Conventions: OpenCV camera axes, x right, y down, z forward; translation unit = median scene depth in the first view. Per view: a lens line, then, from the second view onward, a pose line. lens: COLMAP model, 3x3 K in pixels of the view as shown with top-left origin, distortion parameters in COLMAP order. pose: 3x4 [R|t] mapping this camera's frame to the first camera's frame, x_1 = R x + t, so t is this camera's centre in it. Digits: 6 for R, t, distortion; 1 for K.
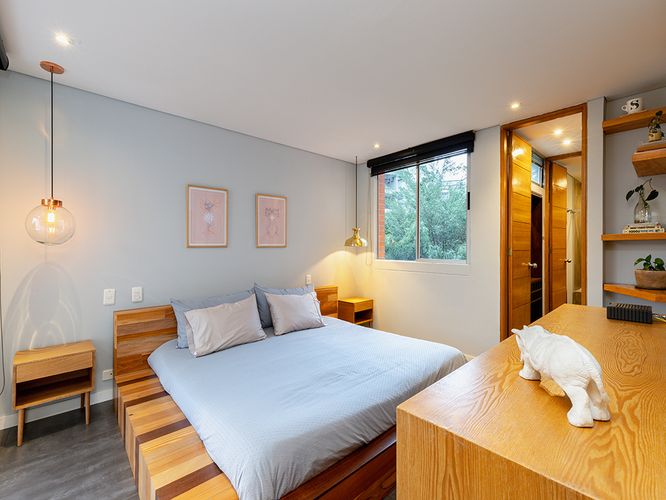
lens RADIAL K [[296.3, 0, 333.7], [0, 296.3, 246.6], [0, 0, 1]] dist [0.002420, -0.000369]
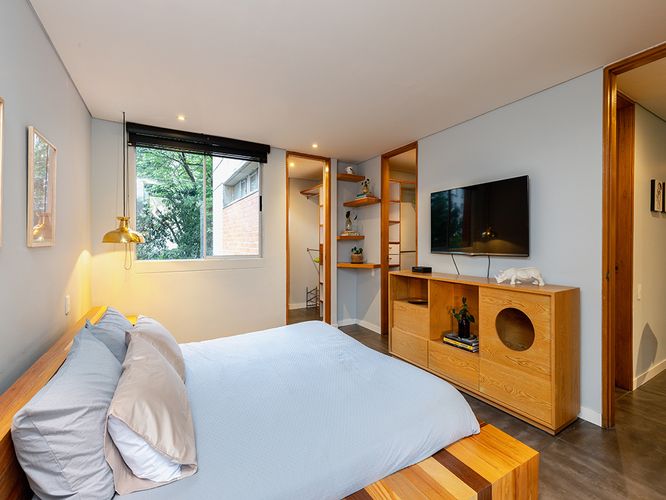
lens RADIAL K [[296.3, 0, 333.7], [0, 296.3, 245.6], [0, 0, 1]] dist [0.002420, -0.000369]
pose [[0.216972, -0.014033, 0.976077, -0.635007], [0.001439, 0.999900, 0.014056, -0.005278], [-0.976177, -0.001645, 0.216971, 0.480866]]
